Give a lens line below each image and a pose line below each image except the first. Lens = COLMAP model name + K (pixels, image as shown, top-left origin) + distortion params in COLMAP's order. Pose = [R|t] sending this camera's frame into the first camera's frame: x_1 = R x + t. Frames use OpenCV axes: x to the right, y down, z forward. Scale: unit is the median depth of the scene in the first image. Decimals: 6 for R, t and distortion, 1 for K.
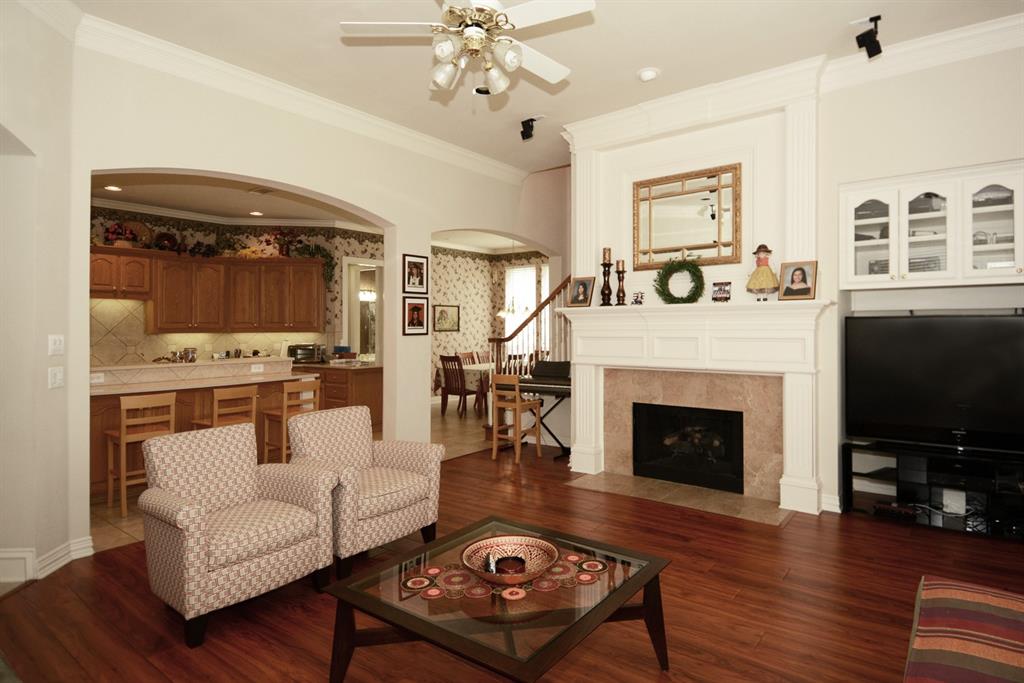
lens RADIAL K [[553.5, 0, 517.8], [0, 553.5, 334.9], [0, 0, 1]] dist [0.000282, -0.009680]
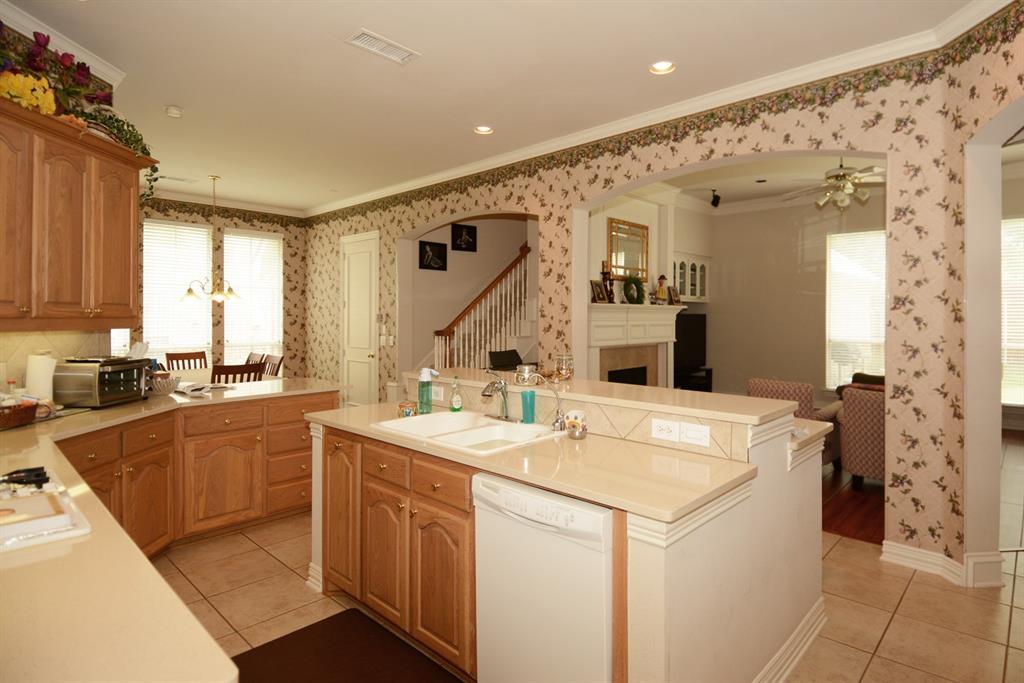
lens RADIAL K [[553.5, 0, 553.2], [0, 553.5, 314.3], [0, 0, 1]] dist [0.000282, -0.009680]
pose [[0.054066, 0.011850, 0.998467, -1.236049], [0.011376, 0.999857, -0.012483, -0.009327], [-0.998473, 0.012033, 0.053924, 1.084415]]
